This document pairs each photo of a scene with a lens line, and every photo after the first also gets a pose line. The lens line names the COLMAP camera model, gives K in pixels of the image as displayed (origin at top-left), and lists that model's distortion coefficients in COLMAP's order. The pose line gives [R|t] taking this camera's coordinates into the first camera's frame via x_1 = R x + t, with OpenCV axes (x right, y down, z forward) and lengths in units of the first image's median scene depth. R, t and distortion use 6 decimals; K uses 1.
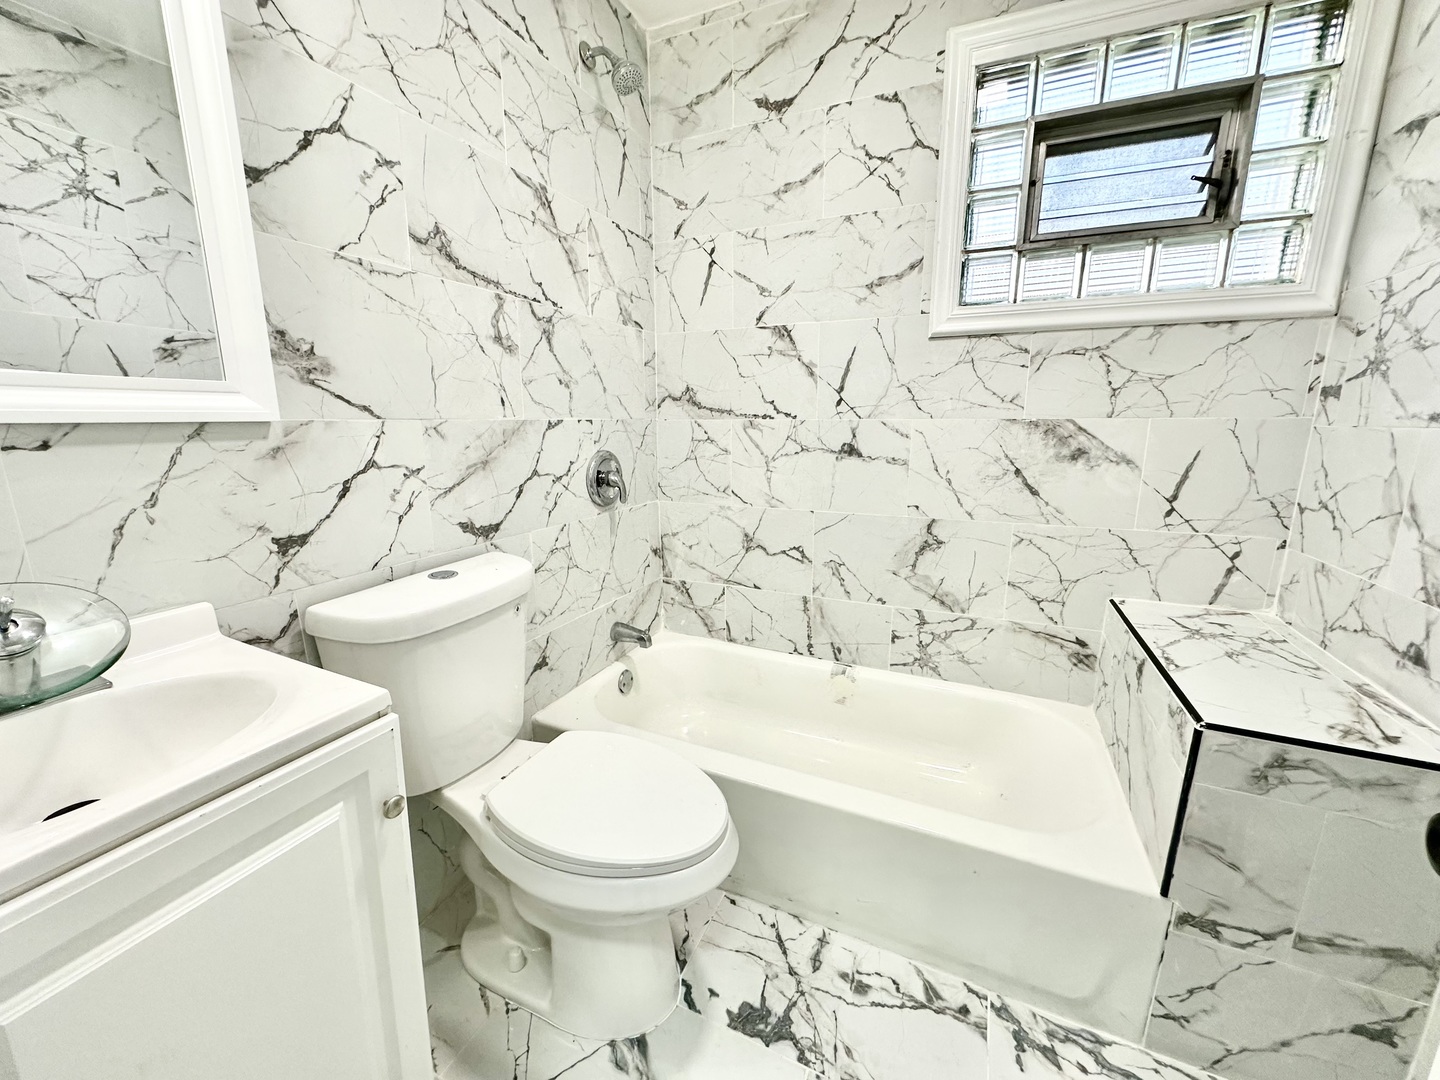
lens RADIAL K [[574.4, 0, 717.9], [0, 574.4, 531.5], [0, 0, 1]] dist [-0.003798, 0.000819]
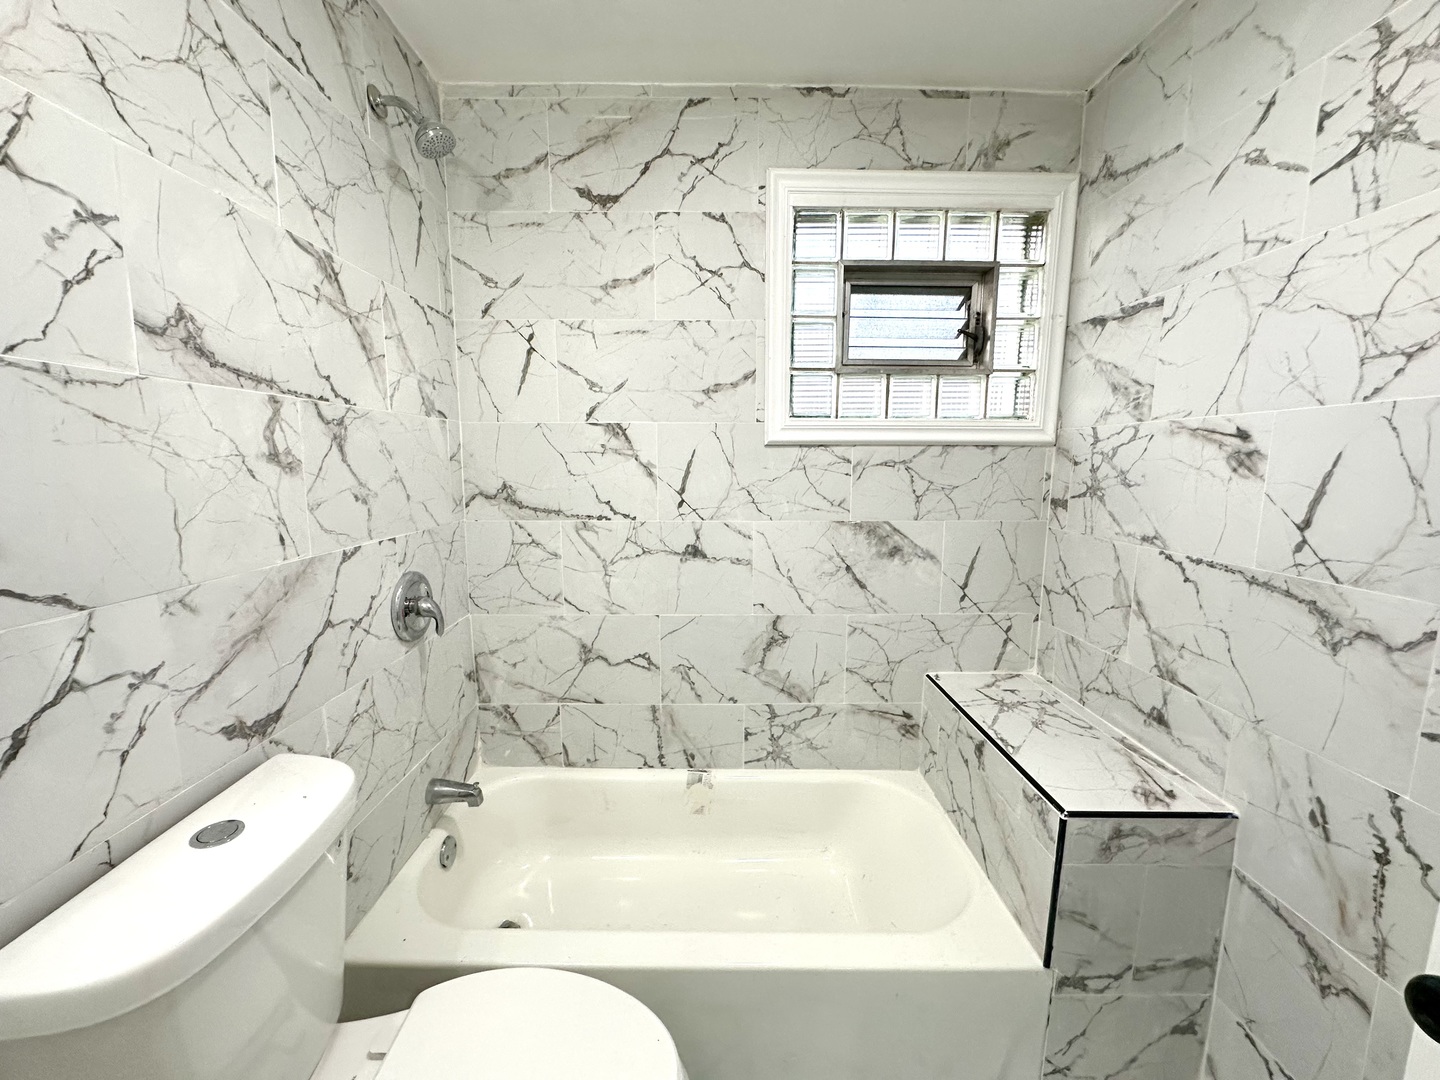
lens RADIAL K [[574.4, 0, 725.4], [0, 574.4, 537.0], [0, 0, 1]] dist [-0.003798, 0.000819]
pose [[0.908673, -0.050750, 0.414413, -0.162439], [0.077754, 0.995790, -0.048543, -0.147626], [-0.410205, 0.076332, 0.908793, 0.110350]]
